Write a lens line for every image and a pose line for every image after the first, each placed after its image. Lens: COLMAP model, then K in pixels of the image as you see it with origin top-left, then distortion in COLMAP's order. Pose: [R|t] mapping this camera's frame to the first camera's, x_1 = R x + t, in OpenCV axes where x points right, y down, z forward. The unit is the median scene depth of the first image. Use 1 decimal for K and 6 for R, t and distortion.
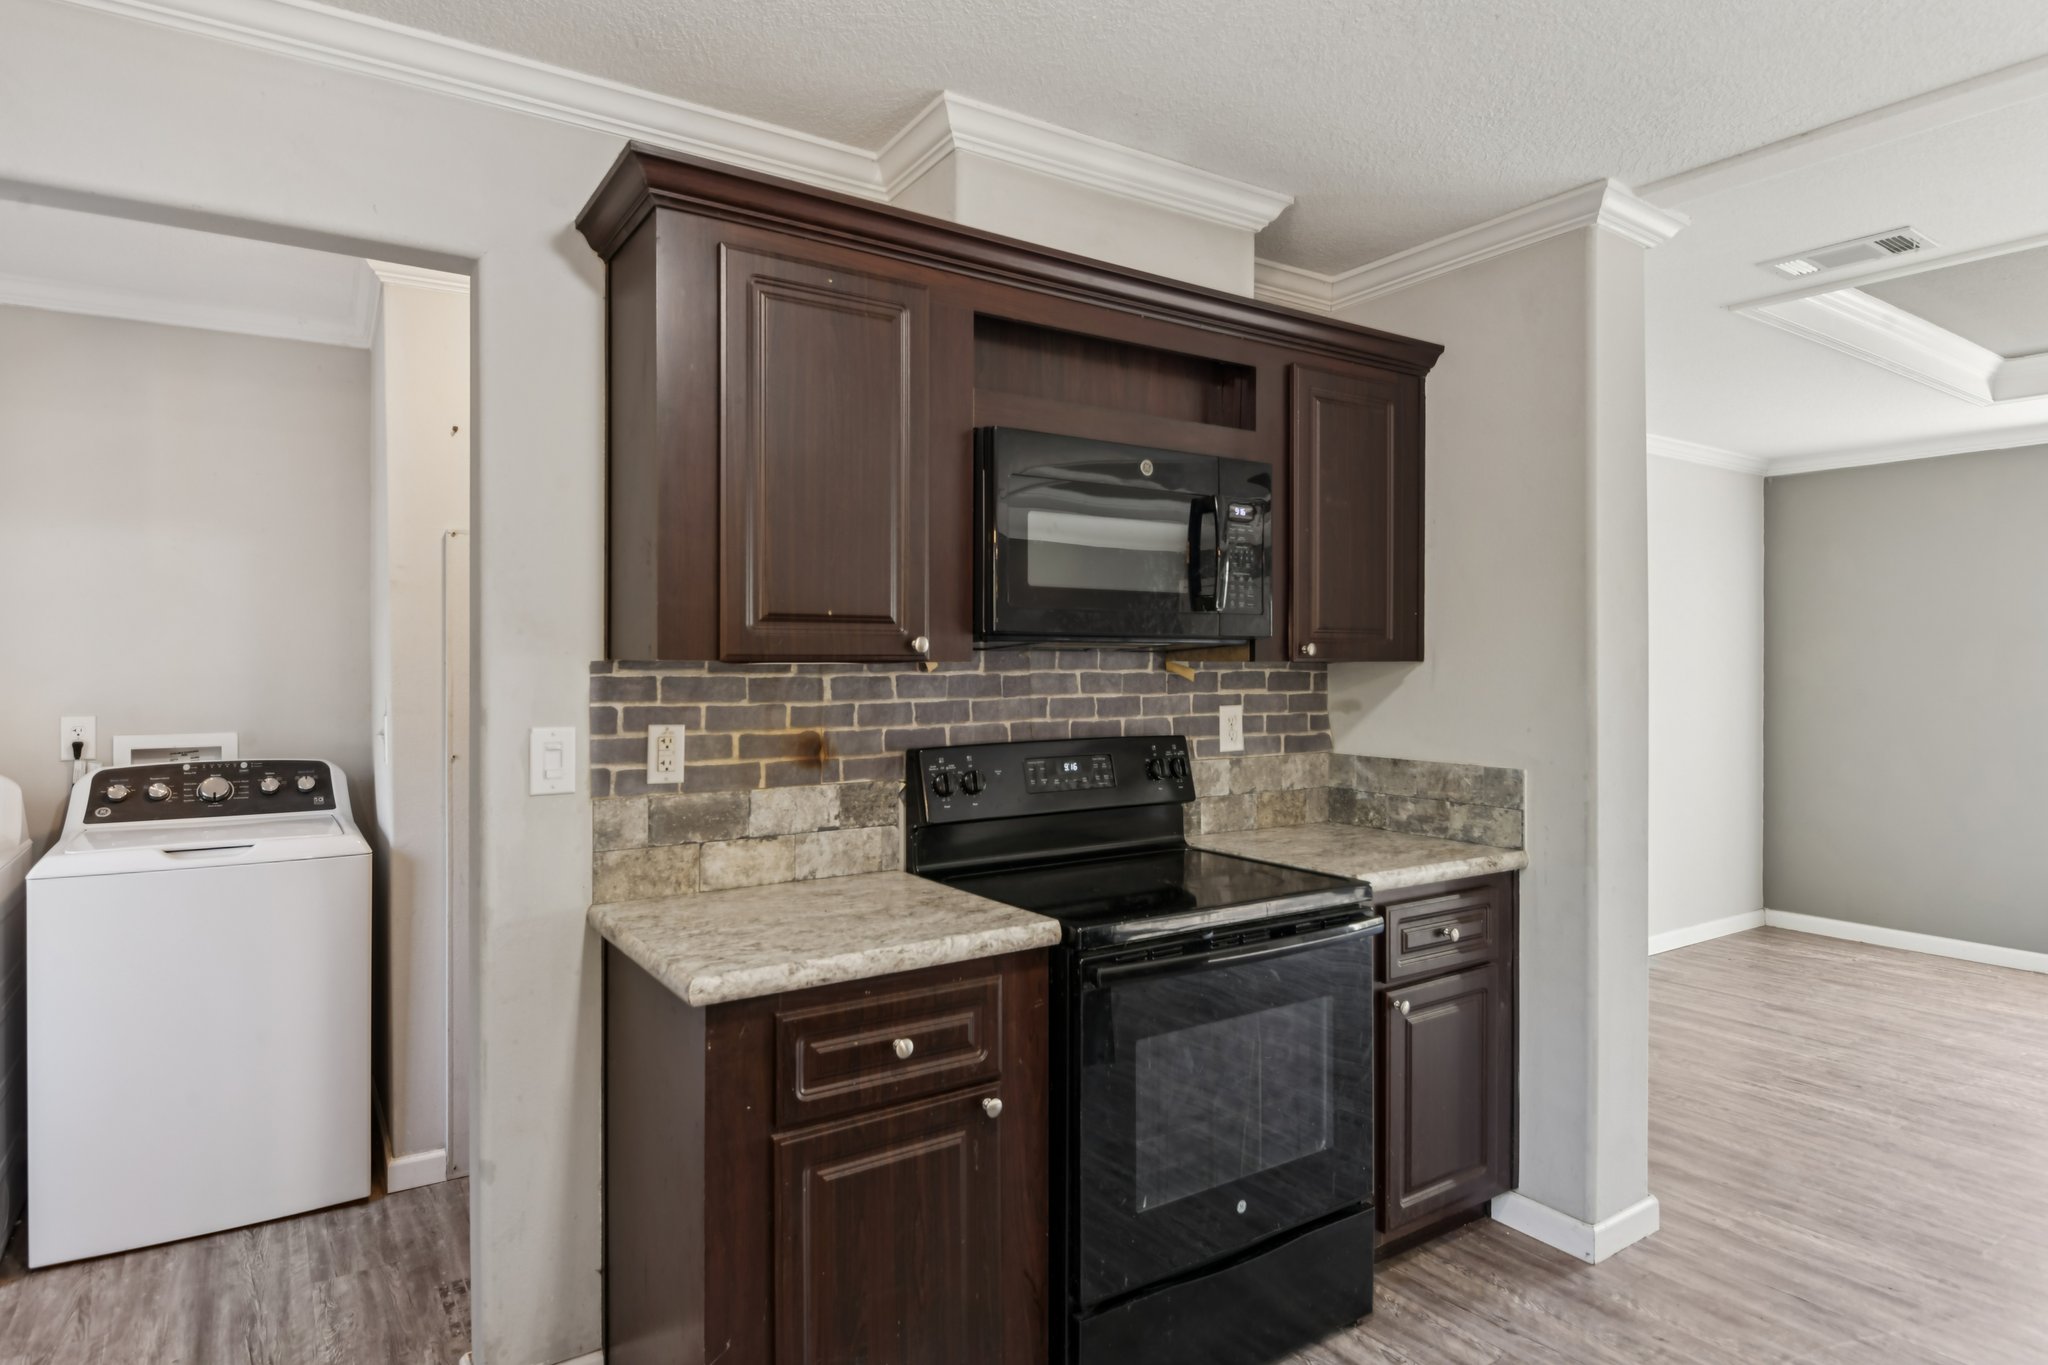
lens RADIAL K [[1141.6, 0, 1038.8], [0, 1141.6, 661.5], [0, 0, 1]] dist [0.019371, -0.029714]
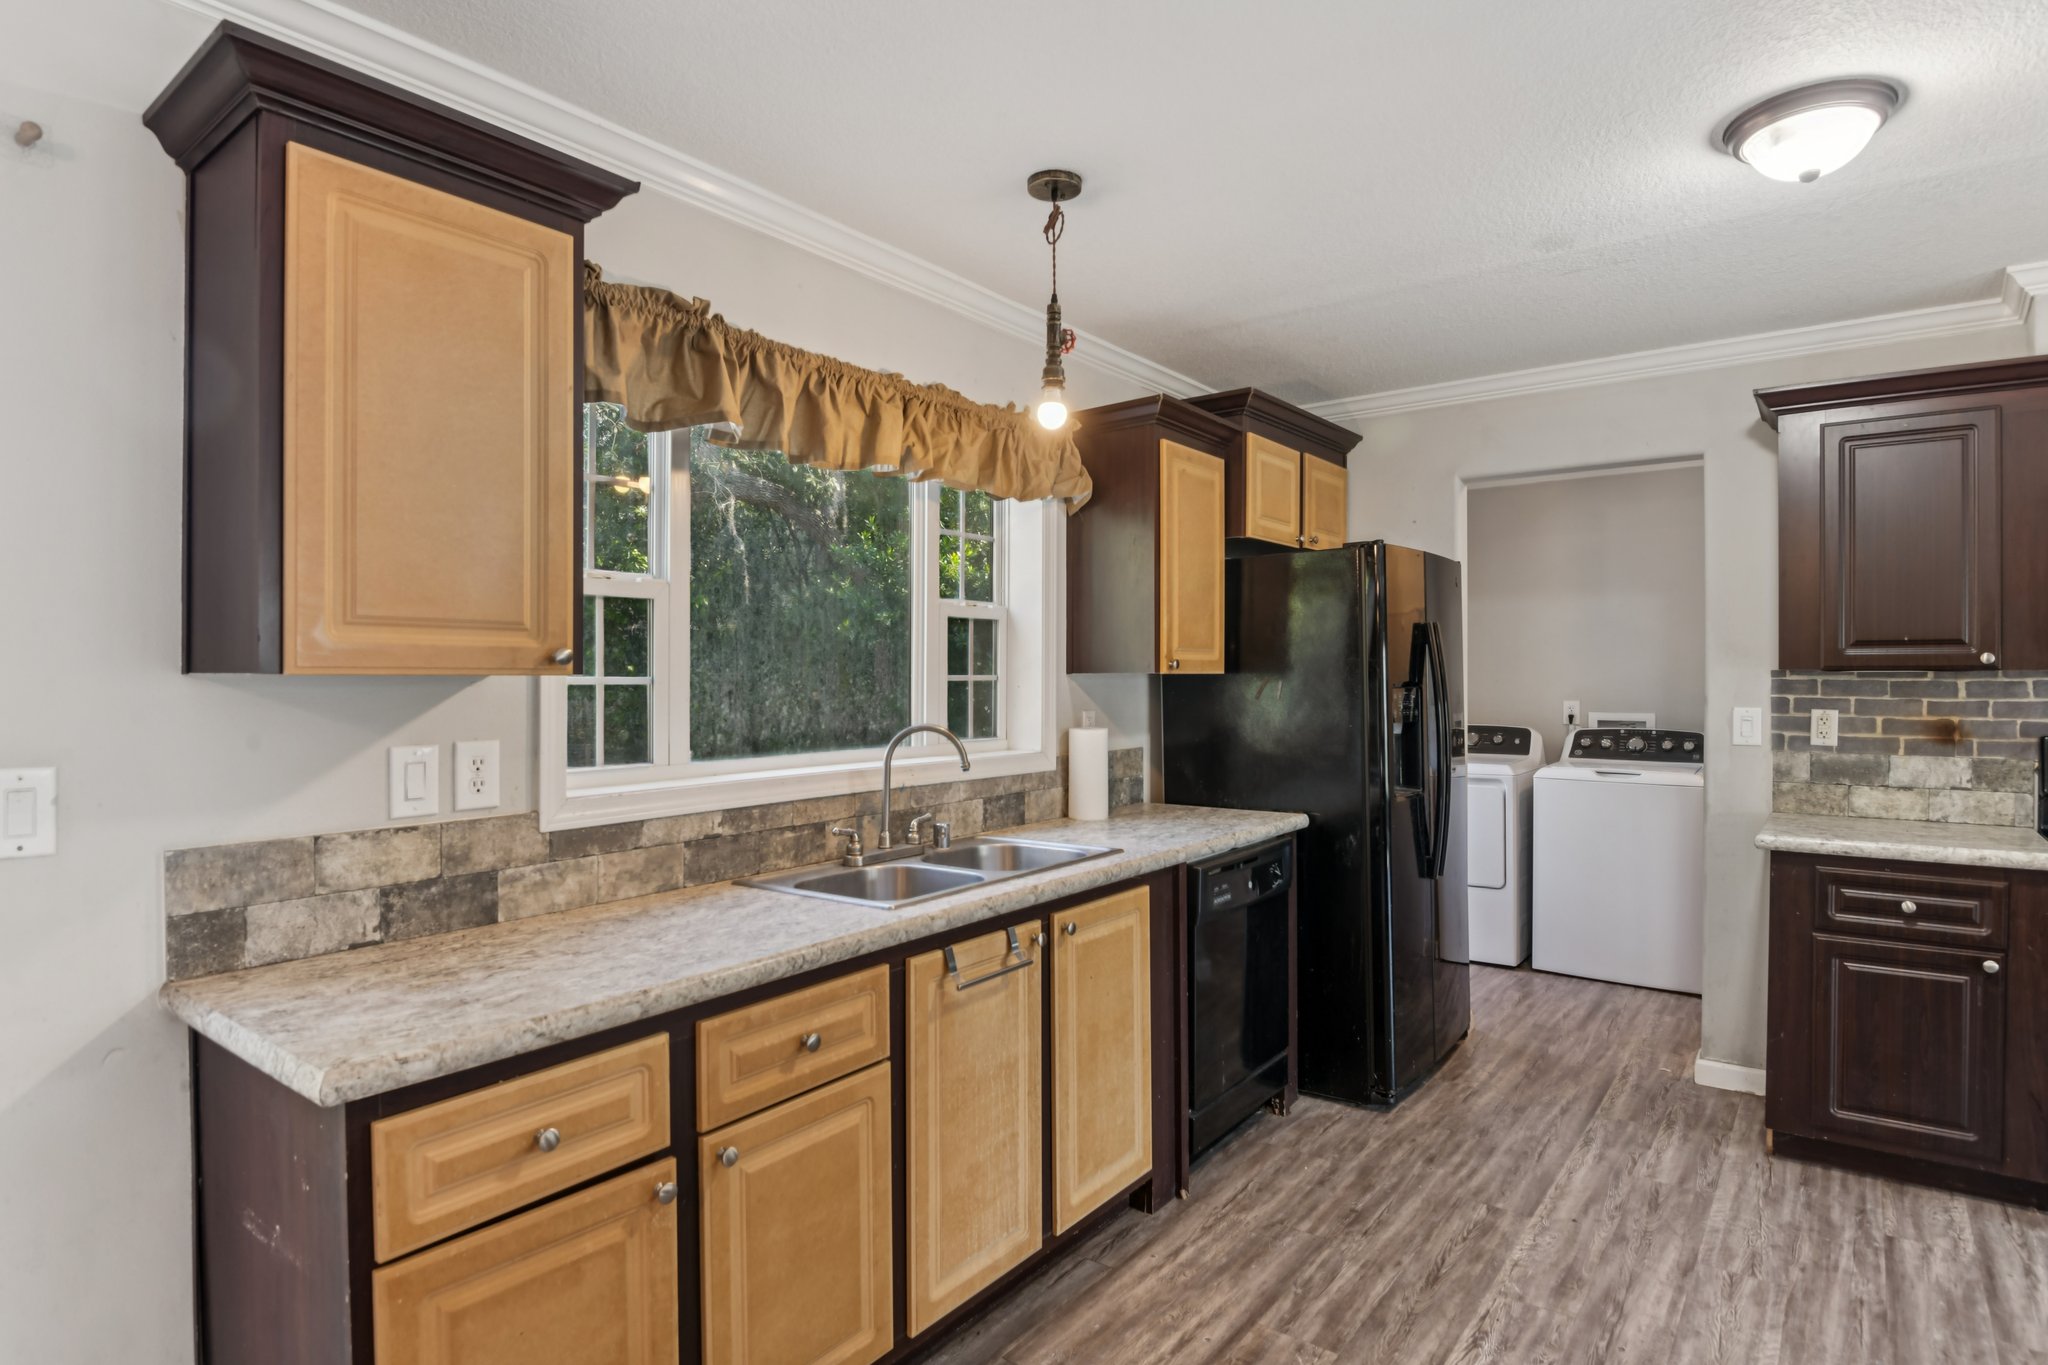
lens RADIAL K [[1081.1, 0, 1028.6], [0, 1081.1, 680.7], [0, 0, 1]] dist [0.000798, -0.018629]
pose [[0.317828, 0.006942, -0.948123, 0.694273], [0.001311, 0.999969, 0.007761, 0.001385], [0.948148, -0.003710, 0.317809, -0.504136]]
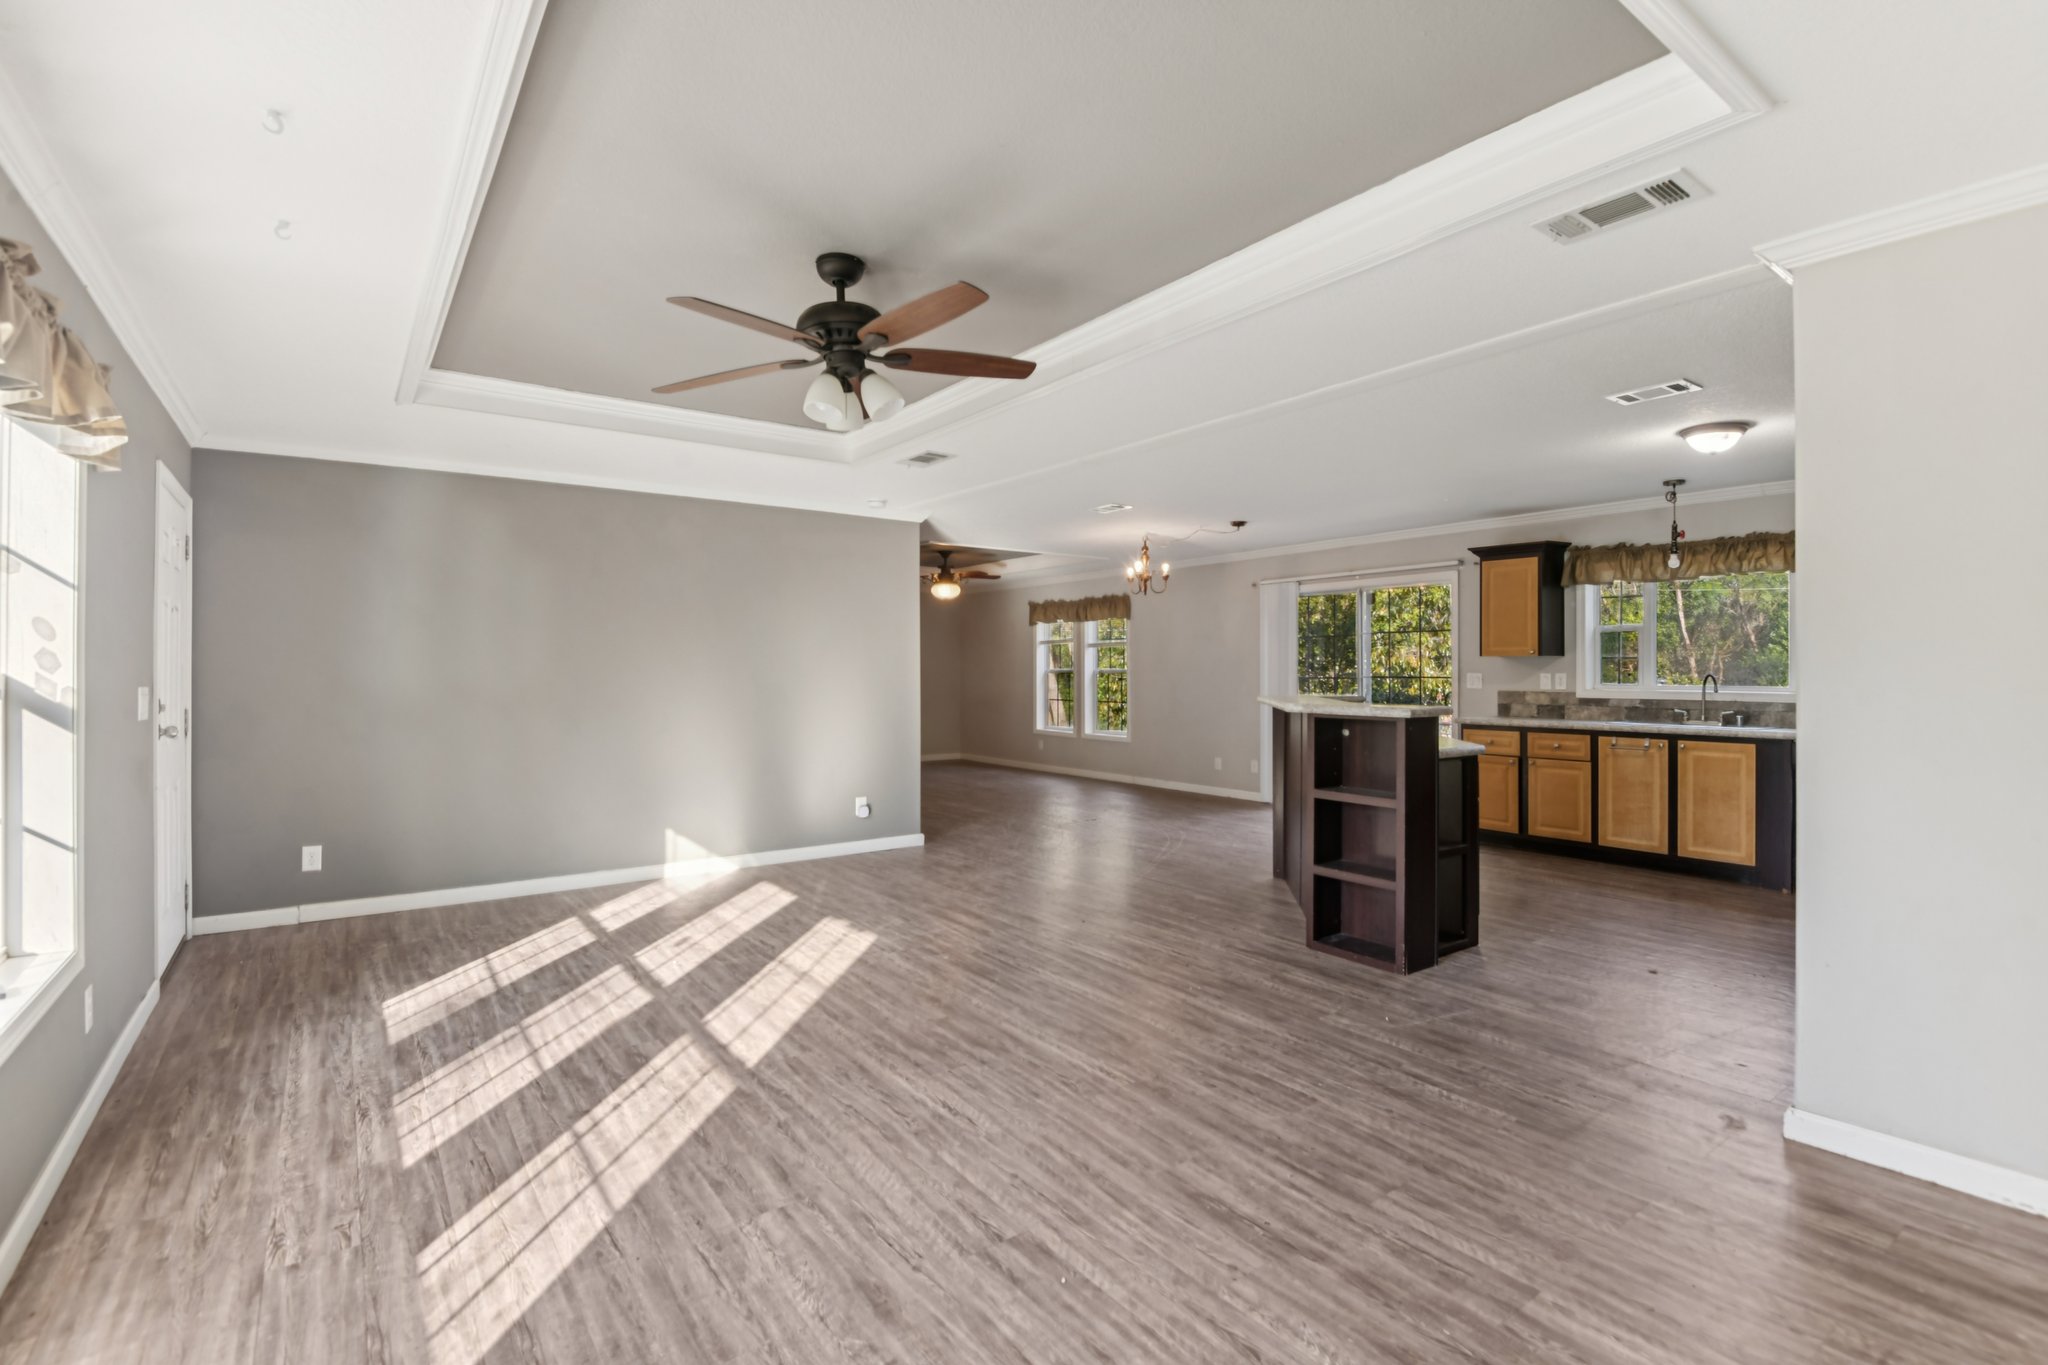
lens RADIAL K [[947.0, 0, 1030.6], [0, 947.0, 667.2], [0, 0, 1]] dist [0.046632, -0.054710]
pose [[-0.999034, 0.000314, -0.043936, 1.524843], [0.000381, 0.999999, -0.001503, 0.038952], [0.043935, -0.001518, -0.999033, 2.176711]]
